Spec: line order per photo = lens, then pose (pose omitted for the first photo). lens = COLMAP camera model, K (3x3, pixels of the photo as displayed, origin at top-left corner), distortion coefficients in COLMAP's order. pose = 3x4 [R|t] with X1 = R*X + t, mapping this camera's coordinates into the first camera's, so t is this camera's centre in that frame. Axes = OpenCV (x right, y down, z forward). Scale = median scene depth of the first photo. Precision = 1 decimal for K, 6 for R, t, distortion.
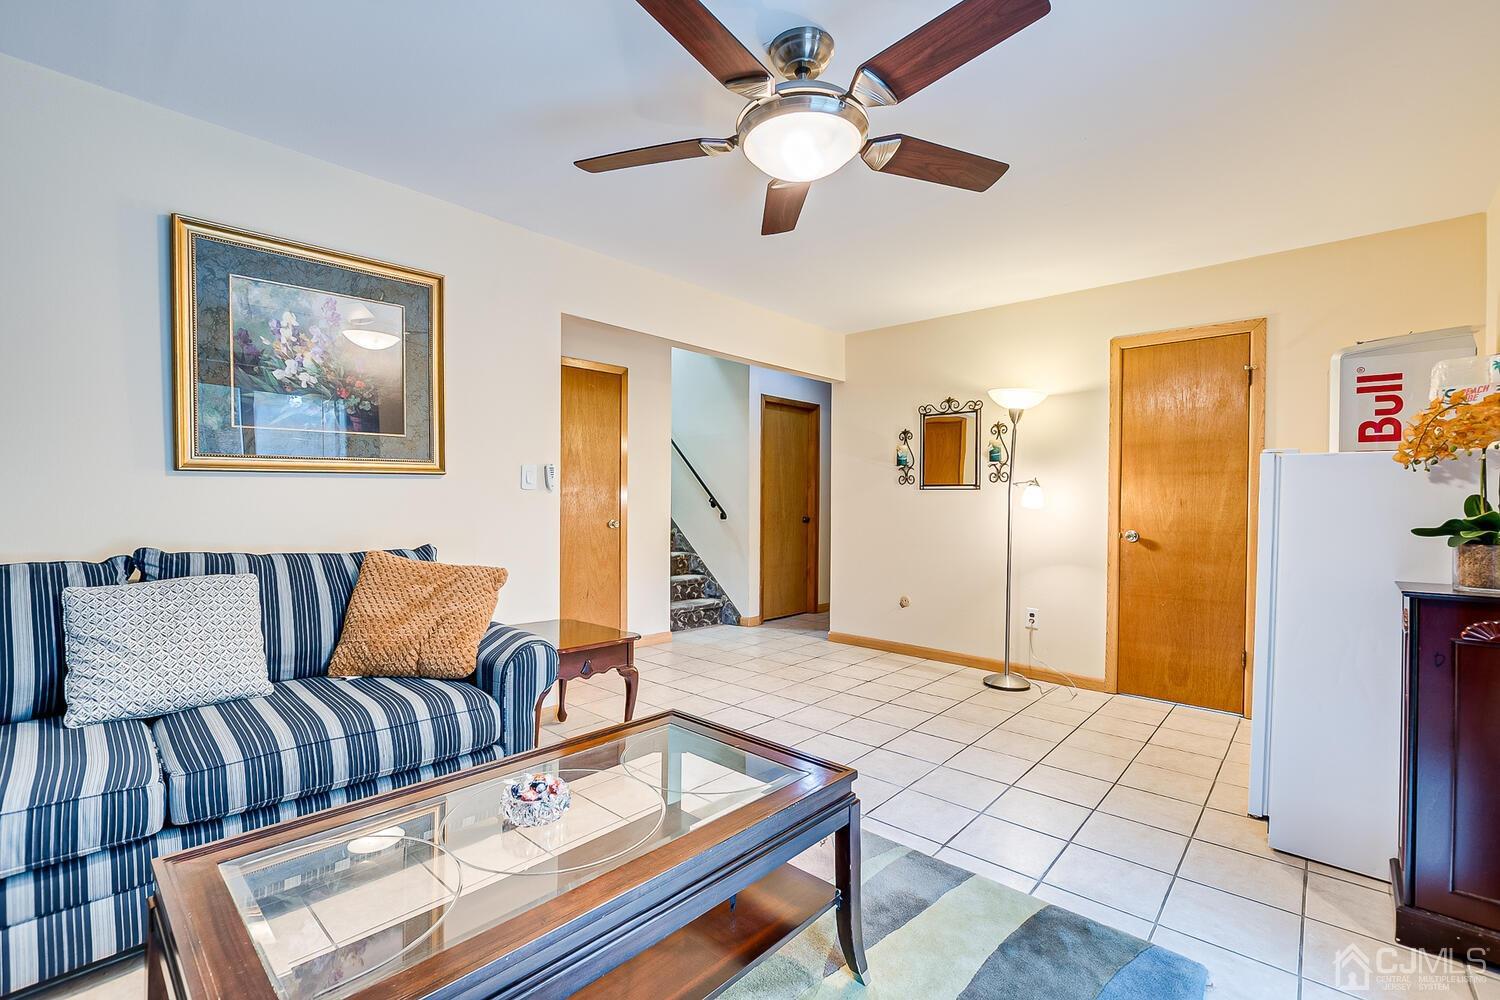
lens RADIAL K [[663.4, 0, 747.4], [0, 663.4, 502.2], [0, 0, 1]] dist [-0.007898, -0.000581]
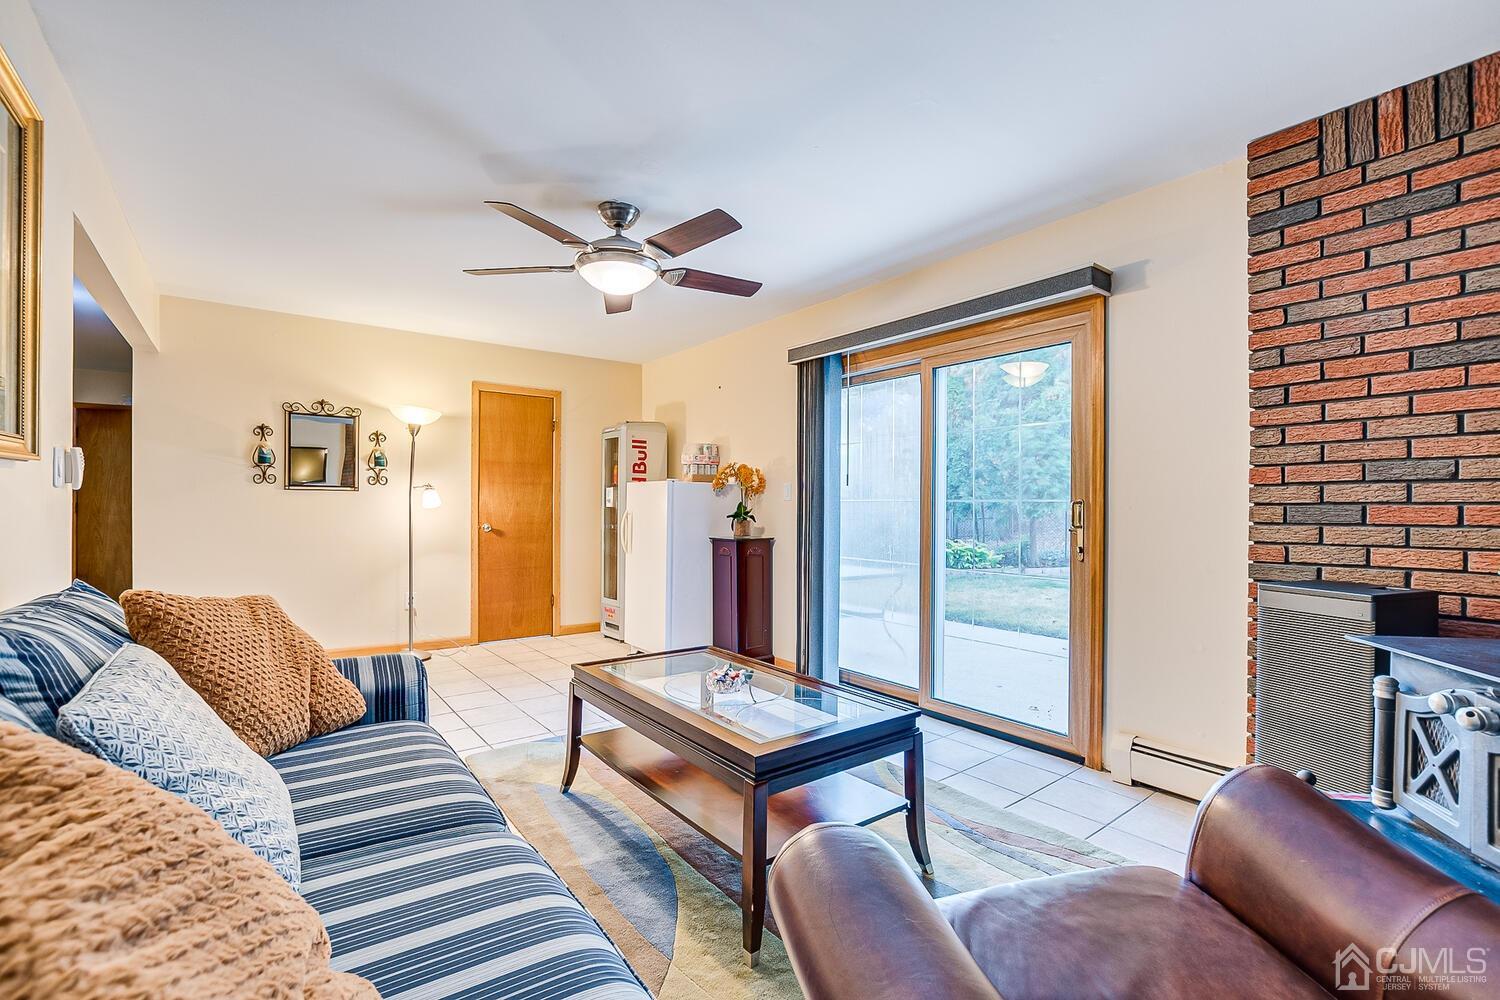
lens RADIAL K [[663.4, 0, 746.5], [0, 663.4, 496.6], [0, 0, 1]] dist [-0.007898, -0.000581]
pose [[0.184413, 0.004724, 0.982837, -0.688868], [-0.004185, 0.999983, -0.004021, -0.010045], [-0.982840, -0.003371, 0.184430, 0.212667]]
